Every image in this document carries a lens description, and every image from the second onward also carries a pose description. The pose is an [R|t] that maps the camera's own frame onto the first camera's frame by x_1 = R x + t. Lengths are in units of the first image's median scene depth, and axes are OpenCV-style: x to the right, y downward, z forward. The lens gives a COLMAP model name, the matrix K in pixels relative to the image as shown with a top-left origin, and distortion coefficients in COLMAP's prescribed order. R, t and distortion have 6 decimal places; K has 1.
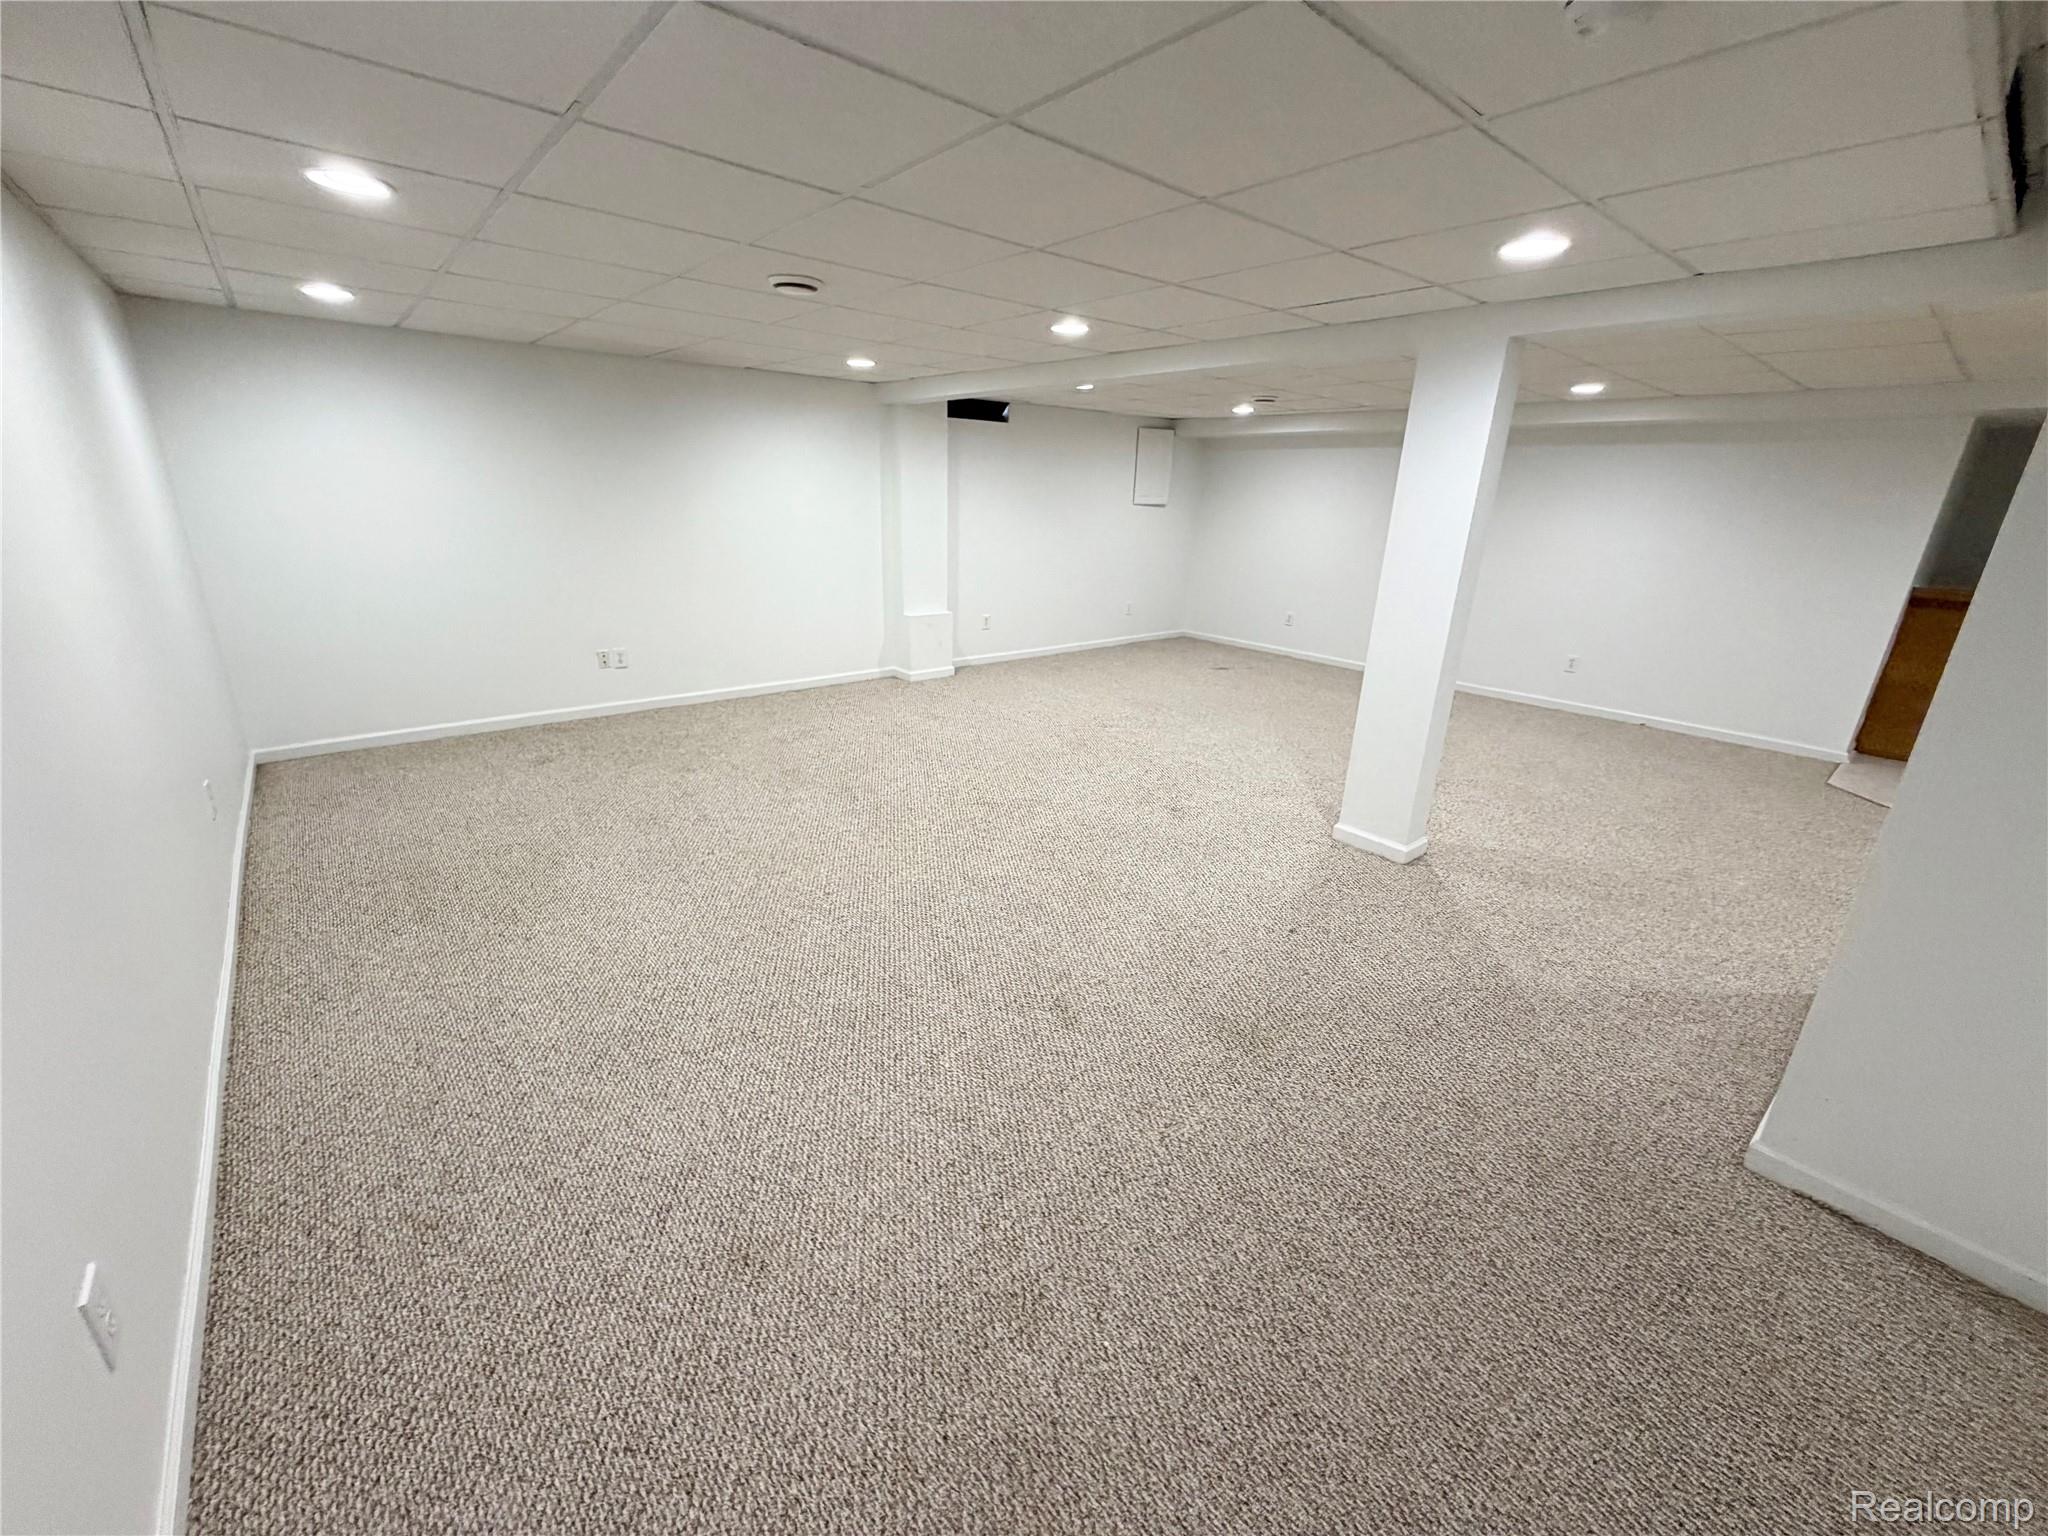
lens RADIAL K [[817.8, 0, 1016.9], [0, 817.8, 770.4], [0, 0, 1]] dist [-0.001489, 0.000554]
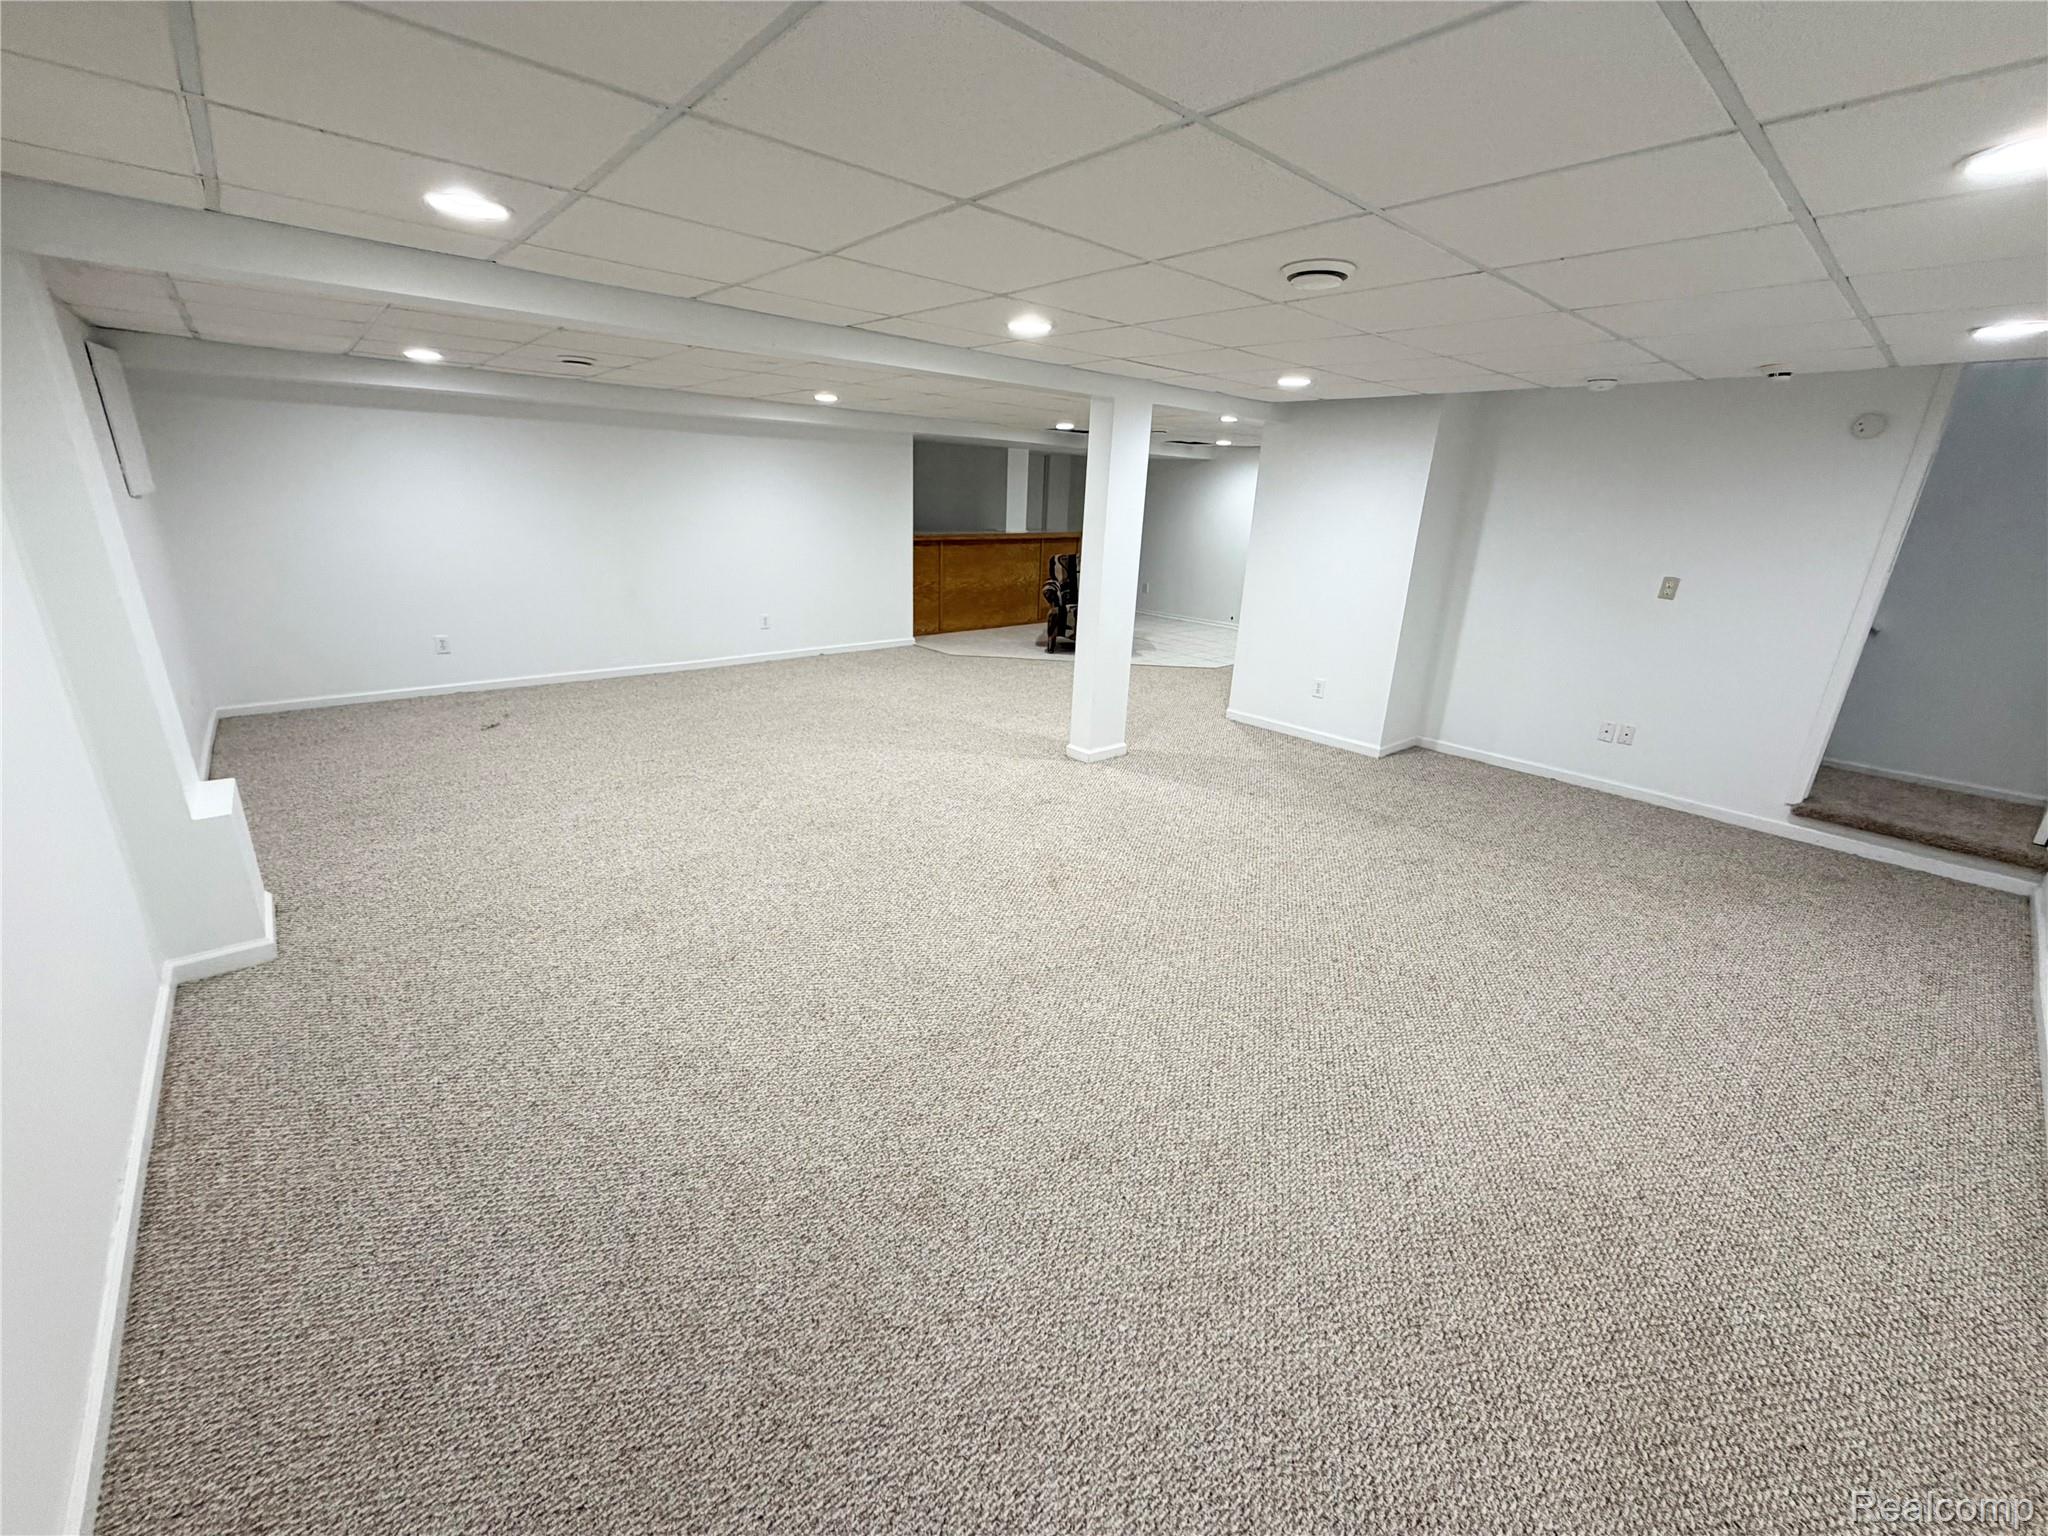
lens RADIAL K [[817.8, 0, 1016.9], [0, 817.8, 770.4], [0, 0, 1]] dist [-0.001489, 0.000554]
pose [[-0.016545, -0.349659, 0.936731, -0.742774], [0.292975, 0.894043, 0.338899, -0.339448], [-0.955977, 0.280046, 0.087649, 0.872995]]
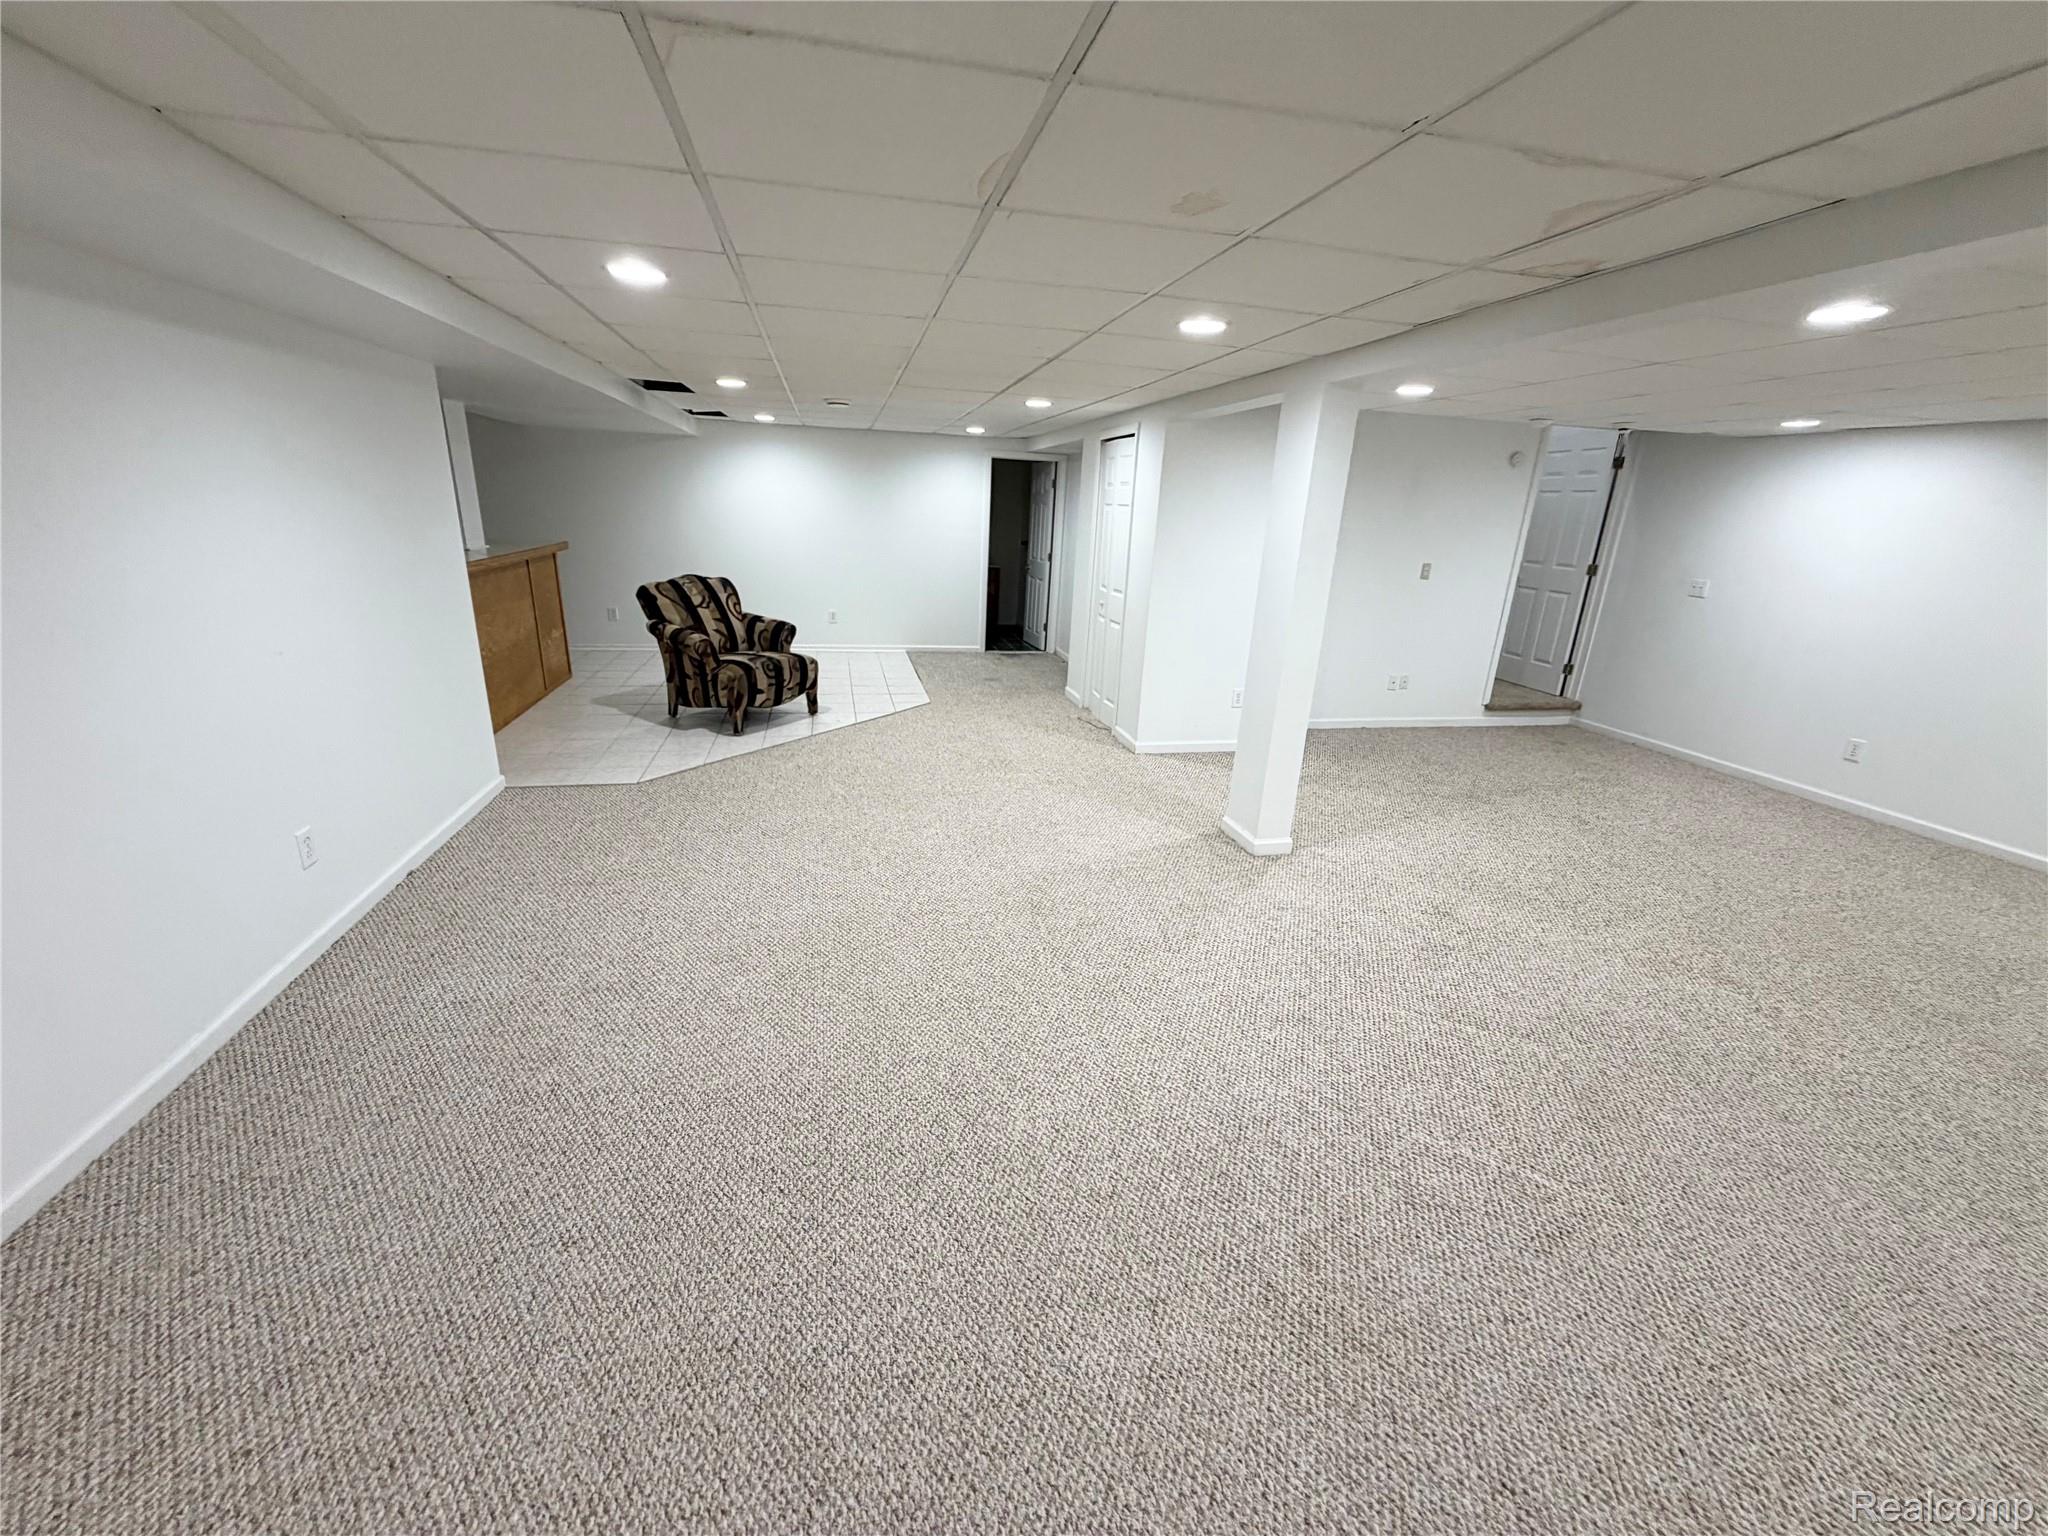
lens RADIAL K [[817.8, 0, 1016.9], [0, 817.8, 770.4], [0, 0, 1]] dist [-0.001489, 0.000554]
pose [[-0.884954, -0.202677, 0.419259, 0.249781], [0.090527, 0.808269, 0.581813, -0.558072], [-0.456794, 0.552832, -0.696933, 1.597288]]
